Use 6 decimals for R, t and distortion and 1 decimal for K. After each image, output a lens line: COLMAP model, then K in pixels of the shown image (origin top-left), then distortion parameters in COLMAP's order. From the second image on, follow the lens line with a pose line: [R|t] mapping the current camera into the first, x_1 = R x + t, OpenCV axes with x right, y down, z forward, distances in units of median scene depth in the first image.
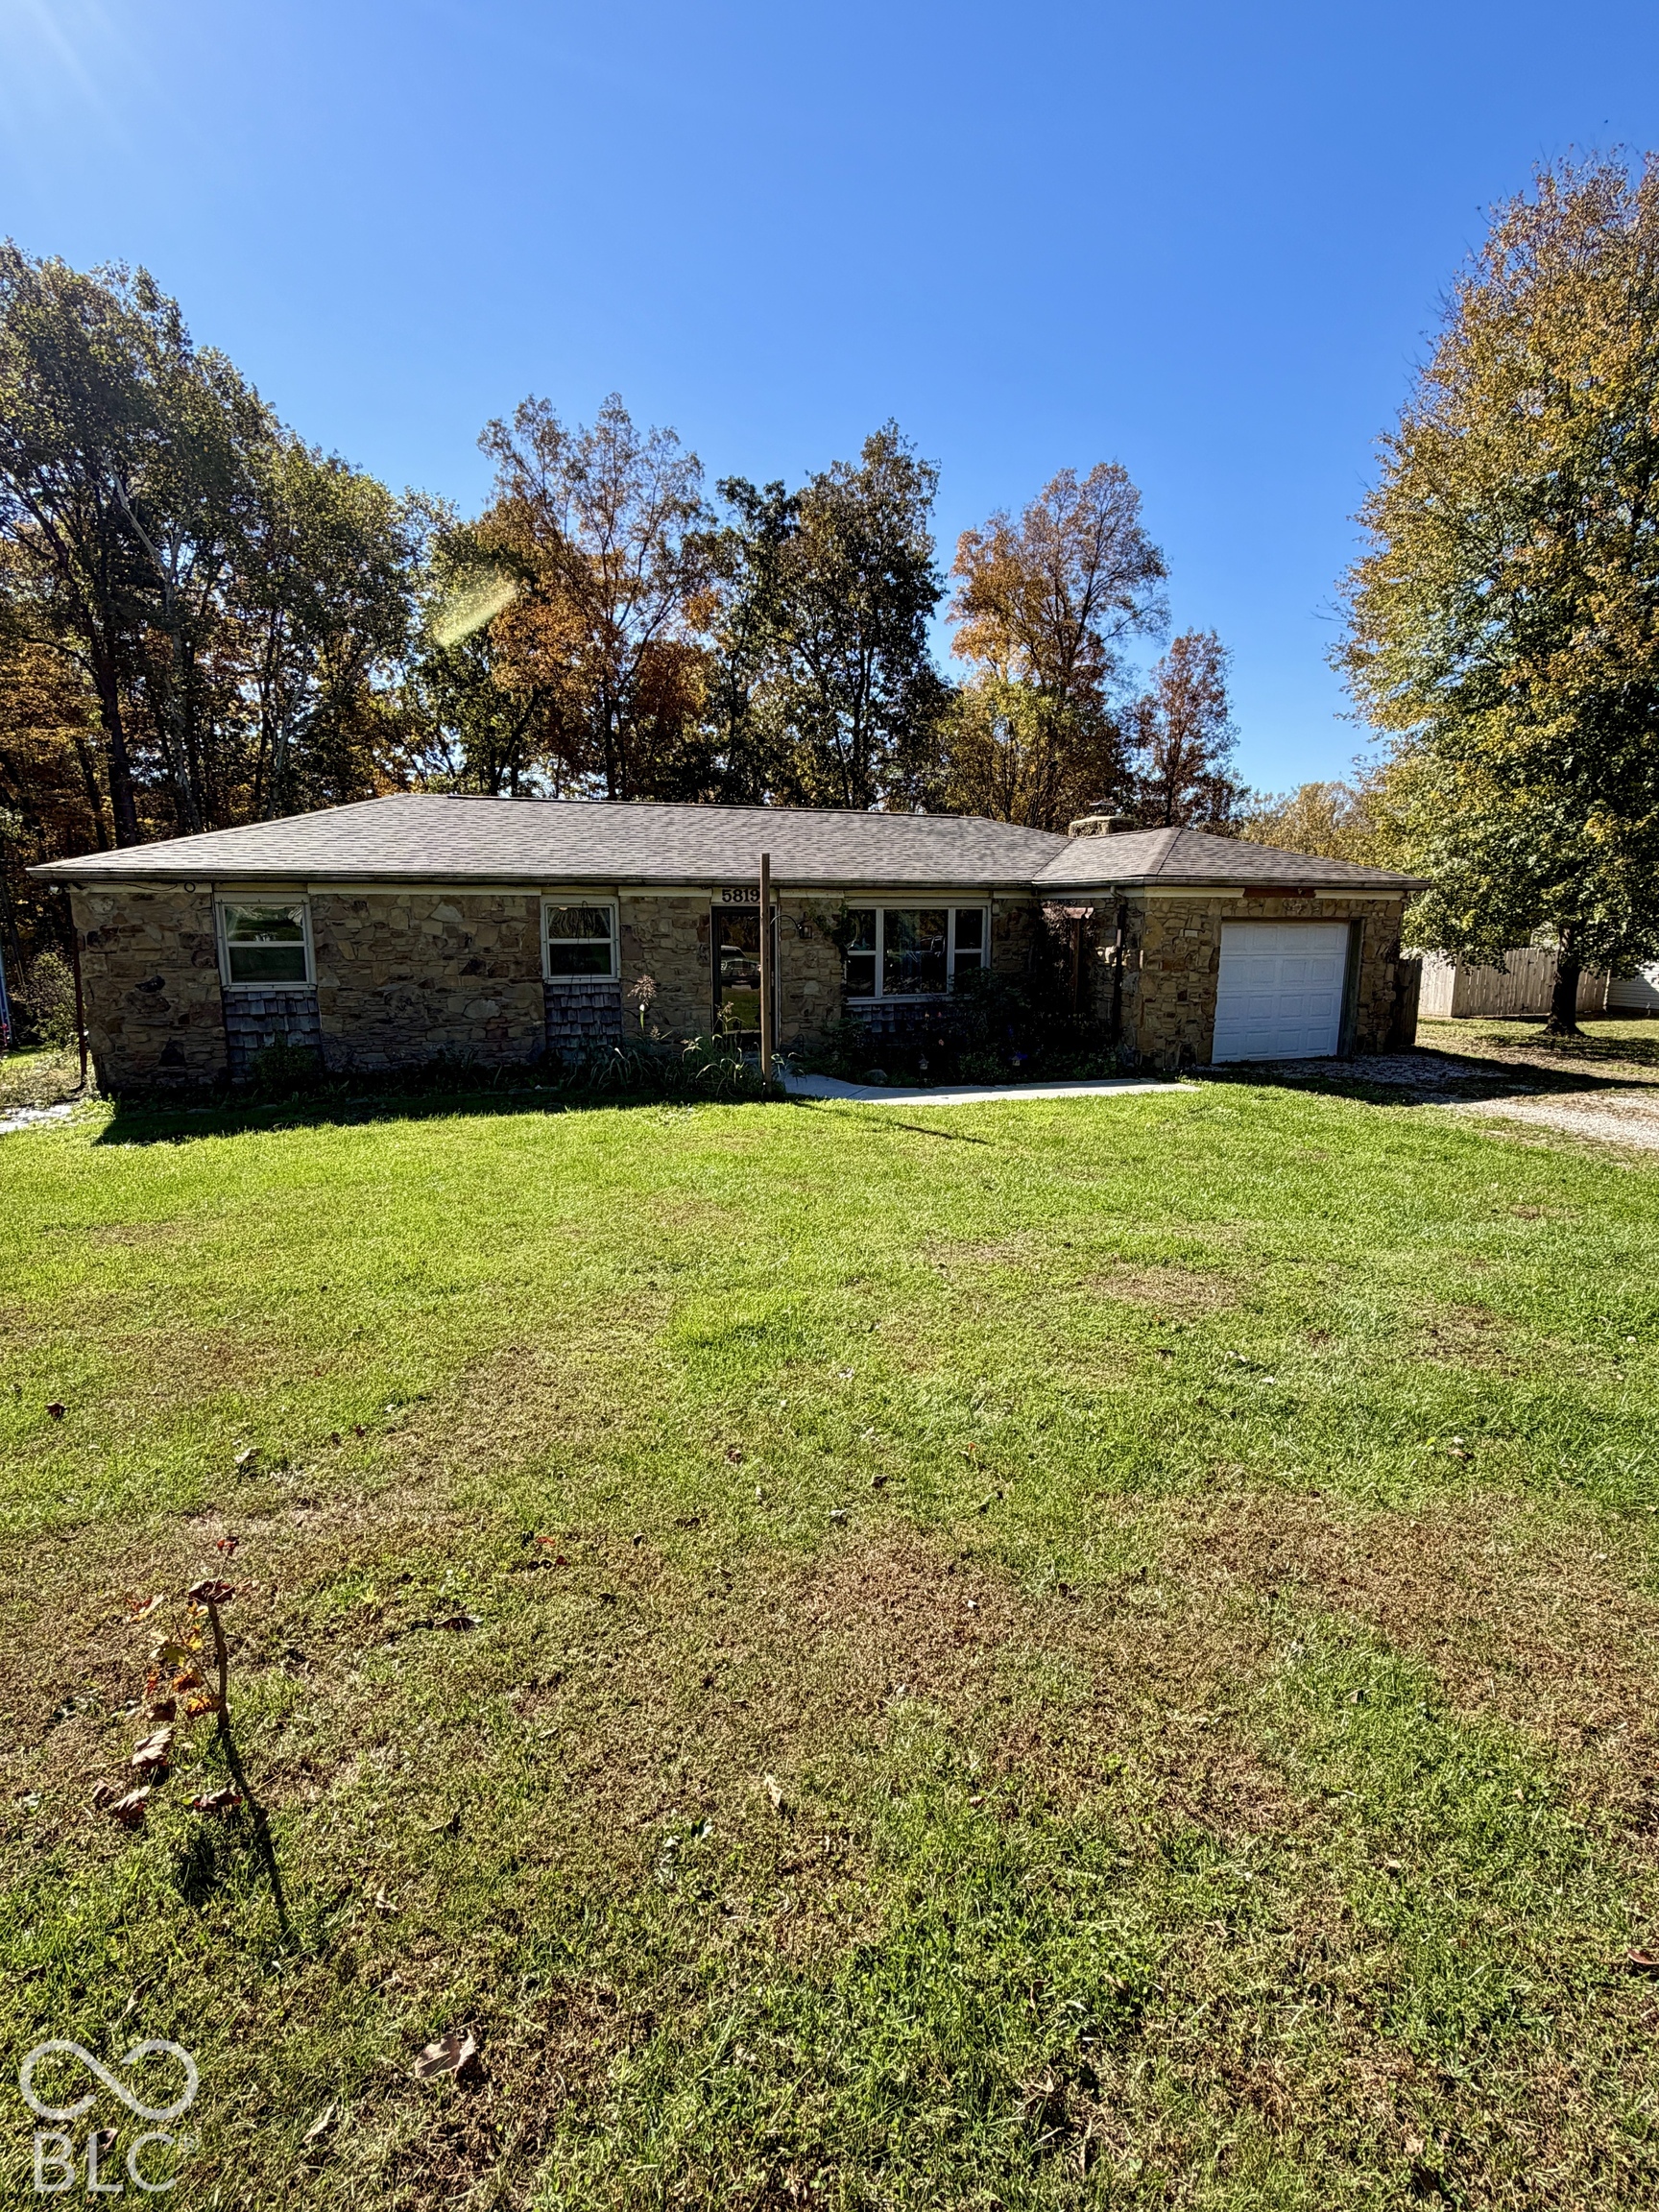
lens RADIAL K [[1069.3, 0, 831.4], [0, 1069.3, 1105.3], [0, 0, 1]] dist [-0.003872, 0.000424]
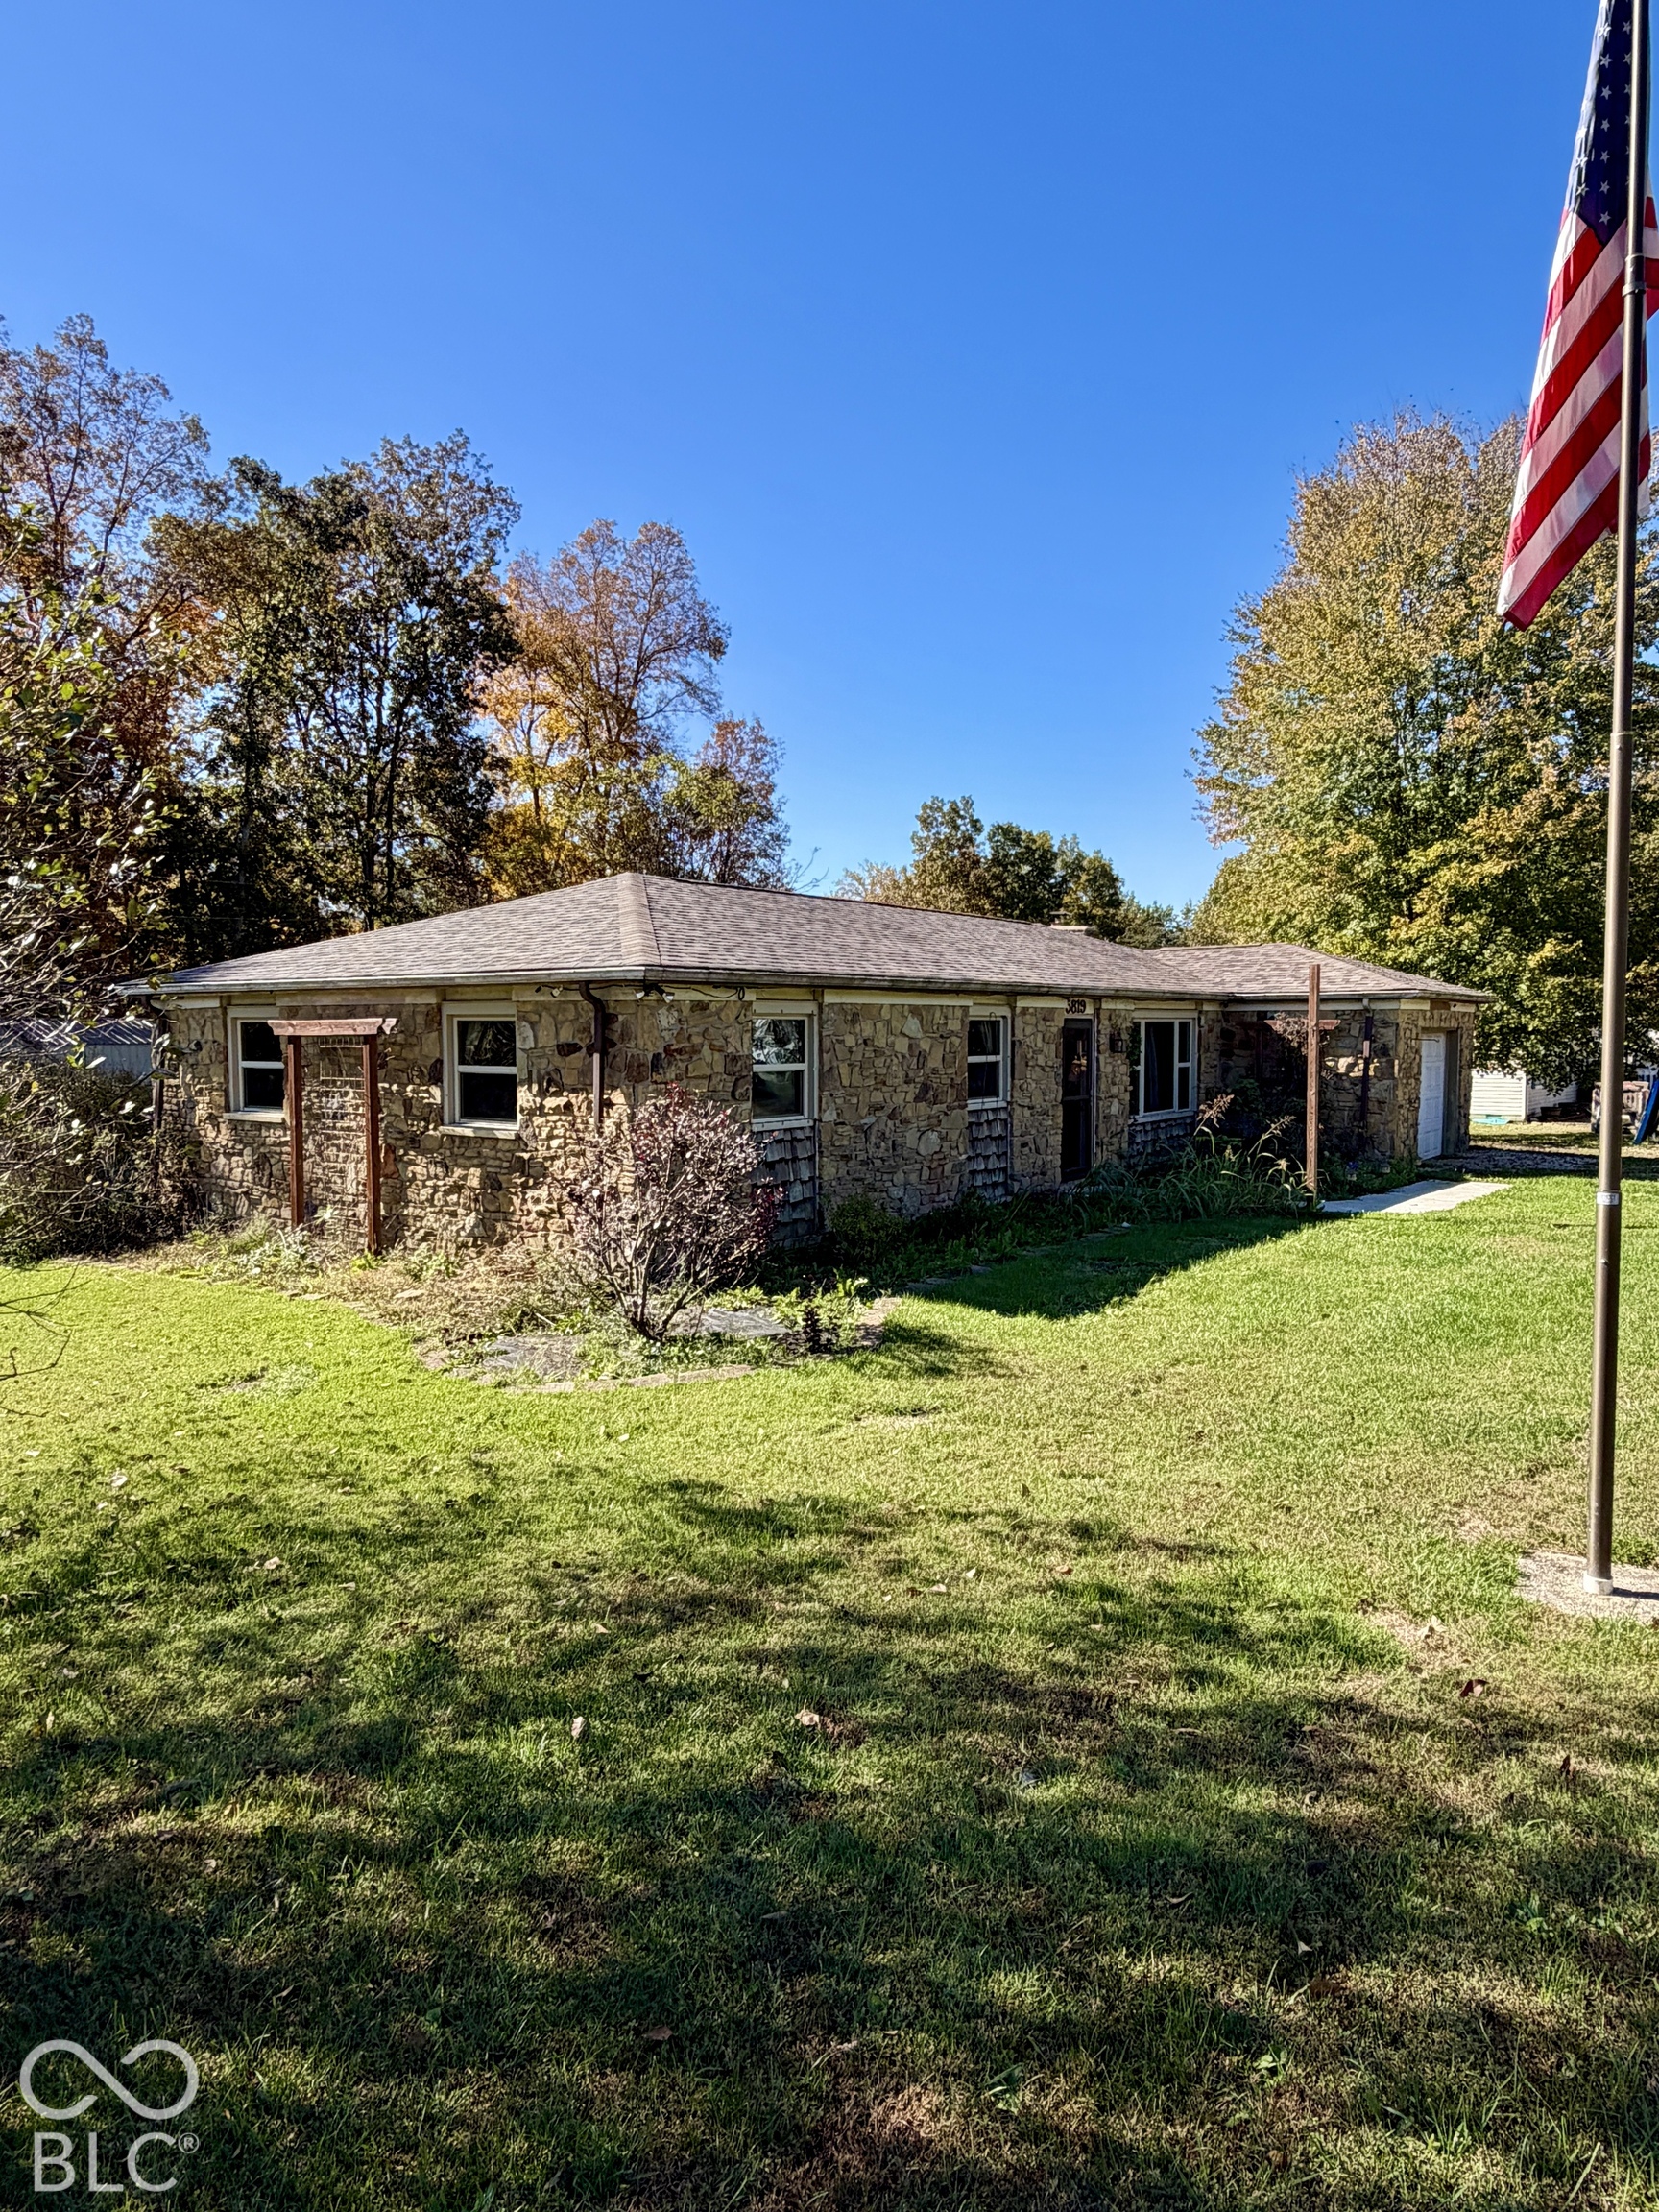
lens RADIAL K [[1366.6, 0, 827.1], [0, 1366.6, 1106.3], [0, 0, 1]] dist [-0.001312, -0.000339]
pose [[0.863161, -0.033373, 0.503825, -0.258175], [0.095067, 0.990710, -0.097246, -0.006768], [-0.495899, 0.131837, 0.858314, 0.040570]]
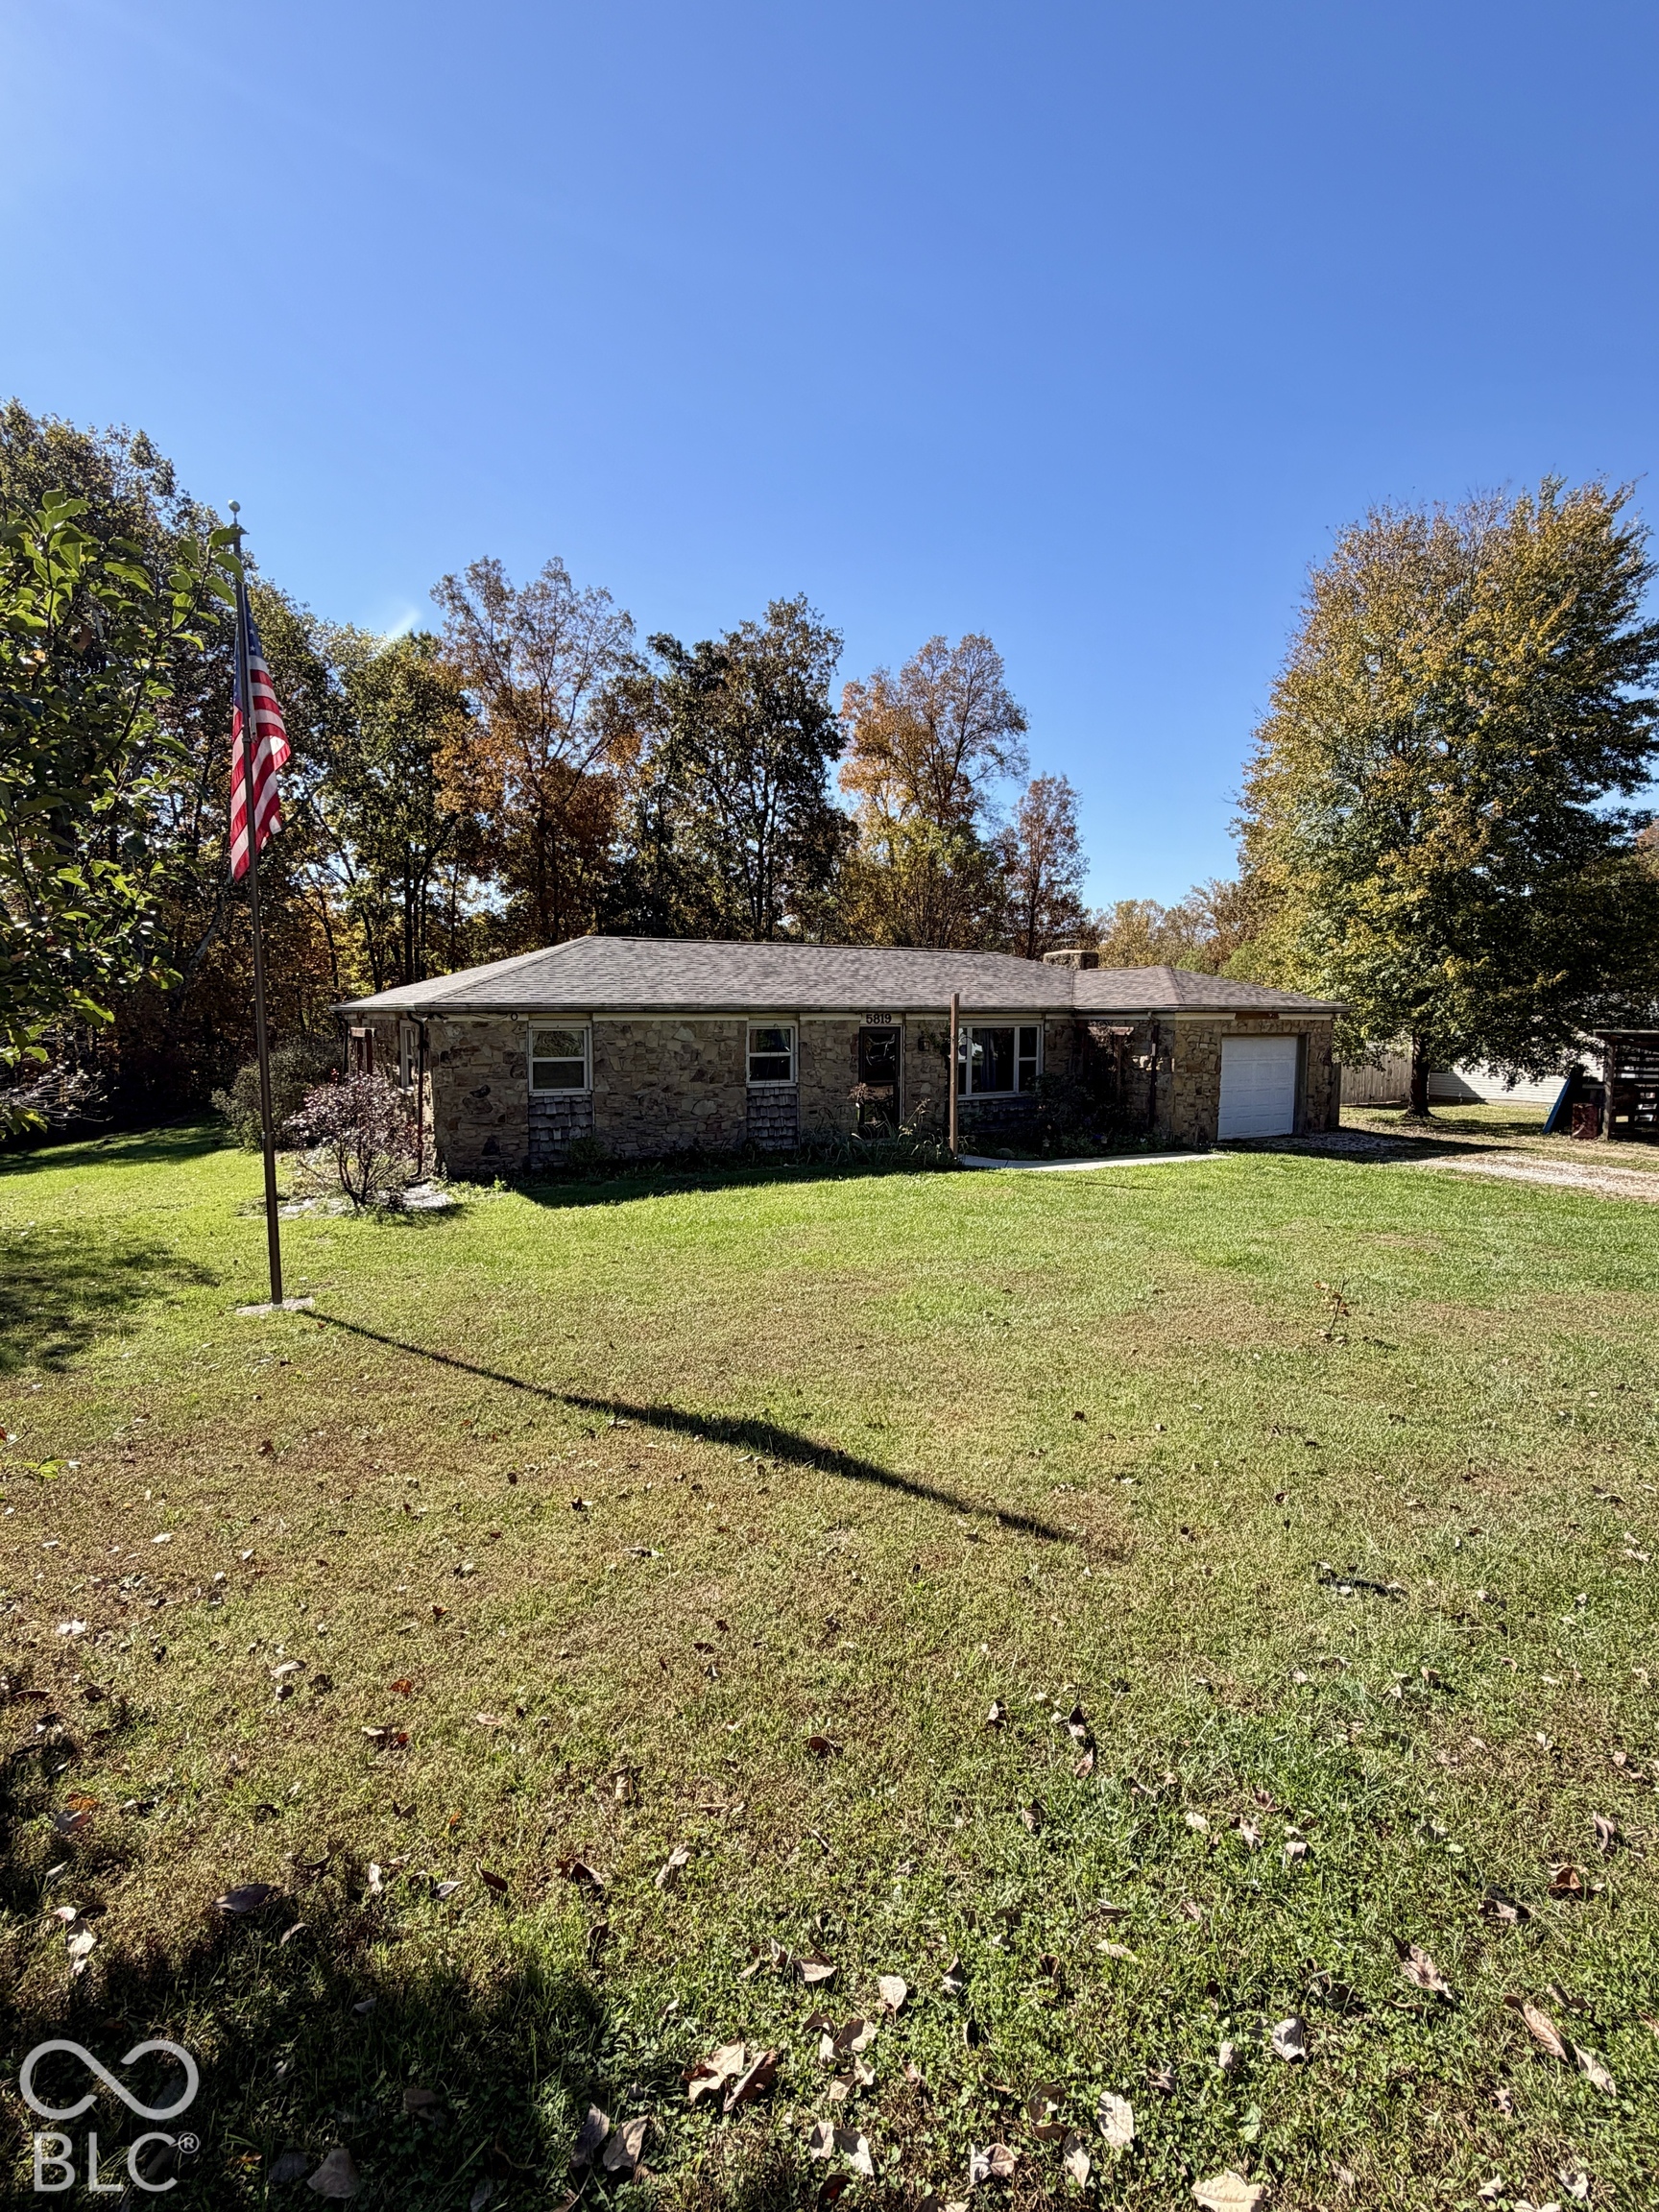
lens RADIAL K [[1069.3, 0, 831.3], [0, 1069.3, 1105.7], [0, 0, 1]] dist [-0.003872, 0.000424]
pose [[0.987450, -0.014583, 0.157257, -0.106785], [0.029205, 0.995415, -0.091077, 0.008111], [-0.155208, 0.094527, 0.983349, -0.080908]]
